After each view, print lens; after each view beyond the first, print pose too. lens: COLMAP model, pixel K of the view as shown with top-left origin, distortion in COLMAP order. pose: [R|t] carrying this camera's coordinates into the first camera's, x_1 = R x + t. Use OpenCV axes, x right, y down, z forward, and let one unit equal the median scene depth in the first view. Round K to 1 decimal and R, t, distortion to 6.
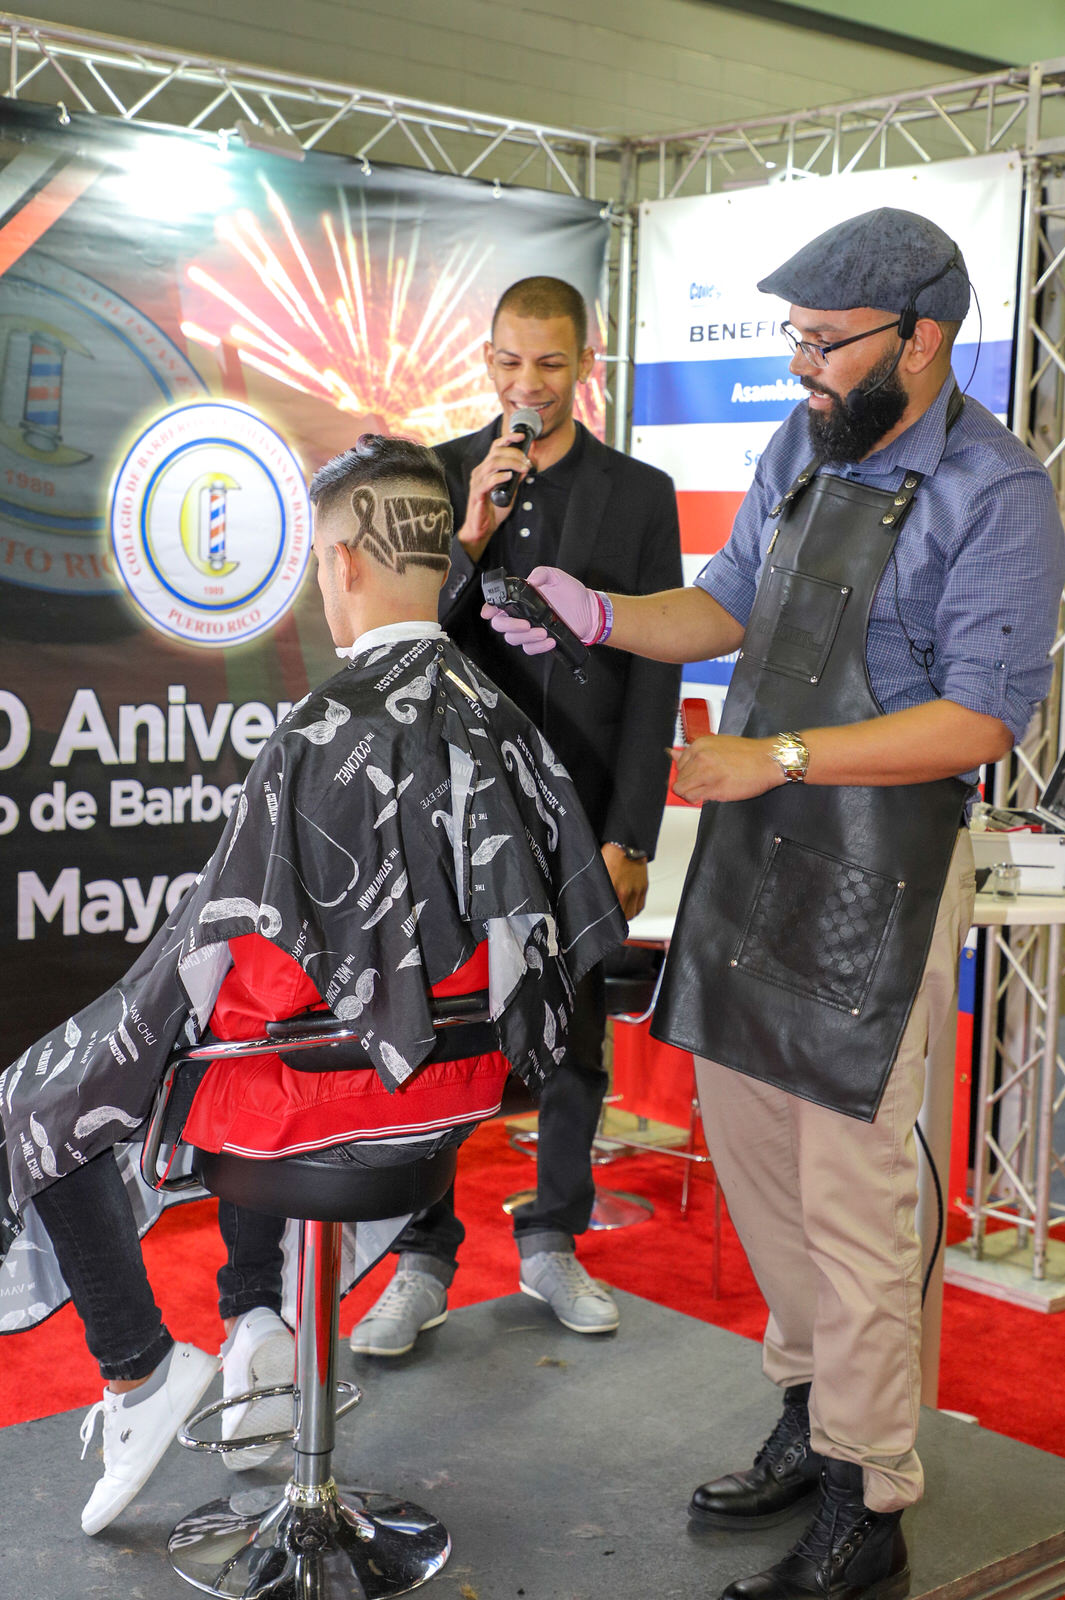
lens RADIAL K [[2237.1, 0, 533.9], [0, 2237.1, 790.1], [0, 0, 1]] dist [0.026774, -0.074012]
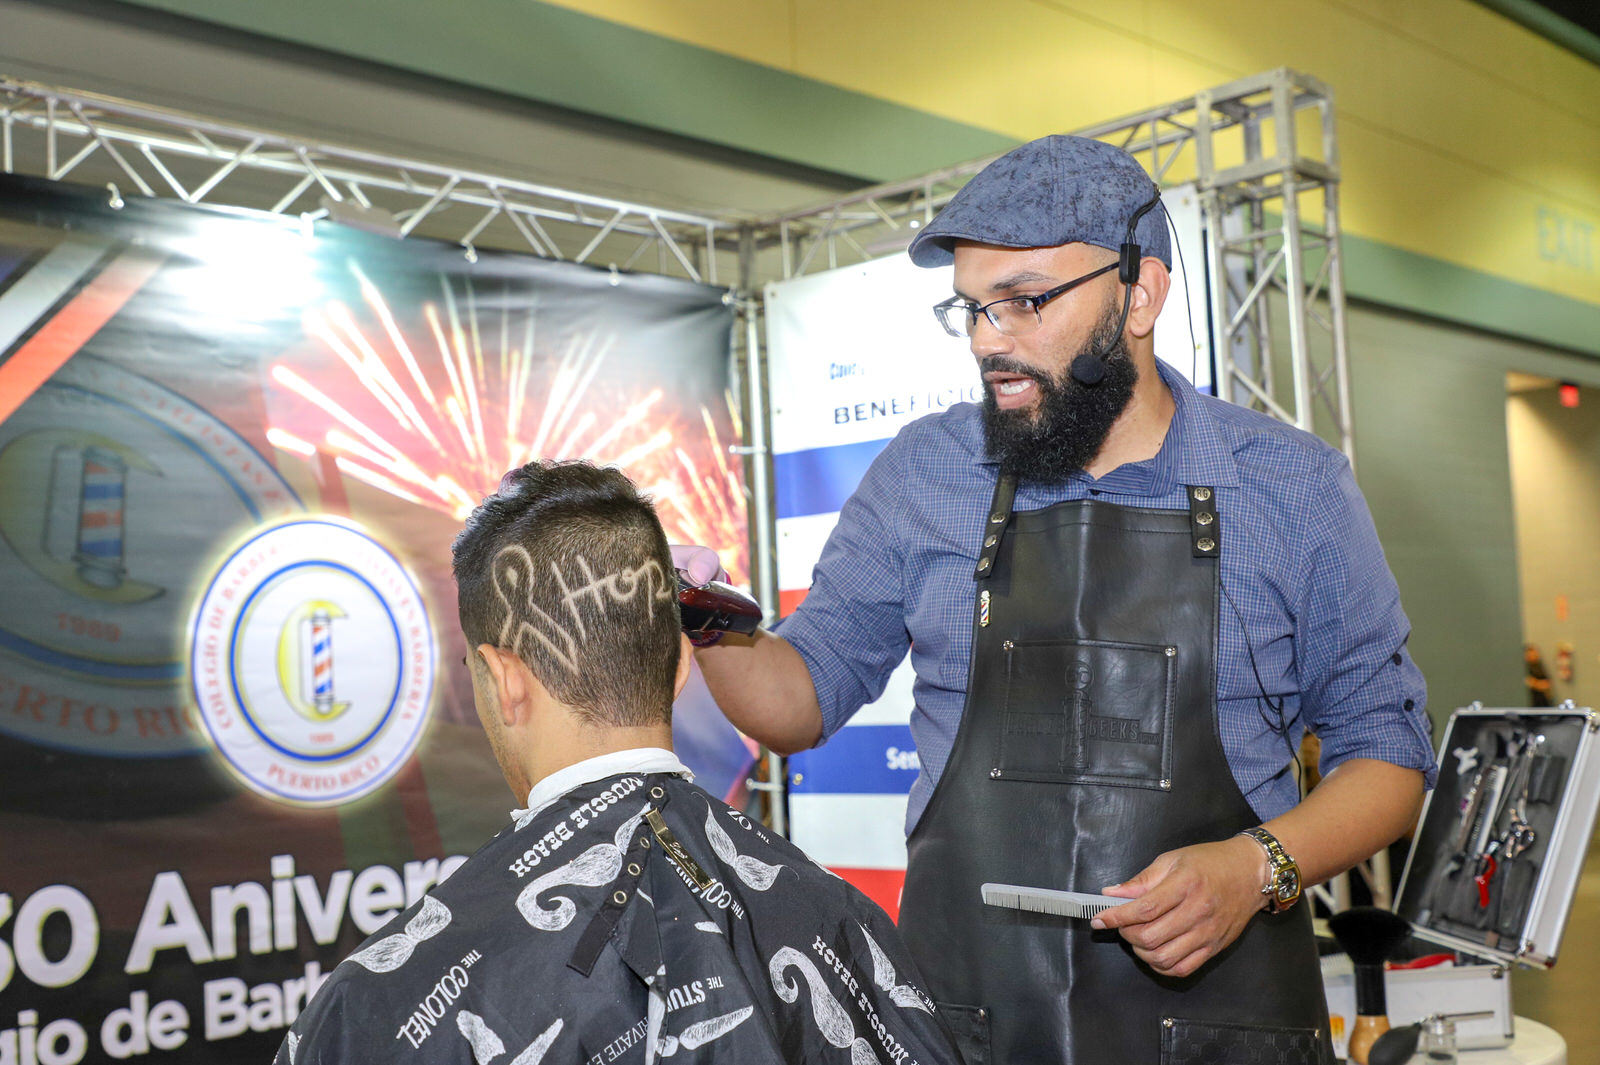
lens RADIAL K [[1927.1, 0, 799.2], [0, 1927.1, 547.6], [0, 0, 1]] dist [-0.002904, 0.033648]
pose [[0.991523, -0.074197, 0.106660, -0.037109], [0.091098, 0.982325, -0.163519, -0.024830], [-0.092643, 0.171850, 0.980757, 0.261382]]
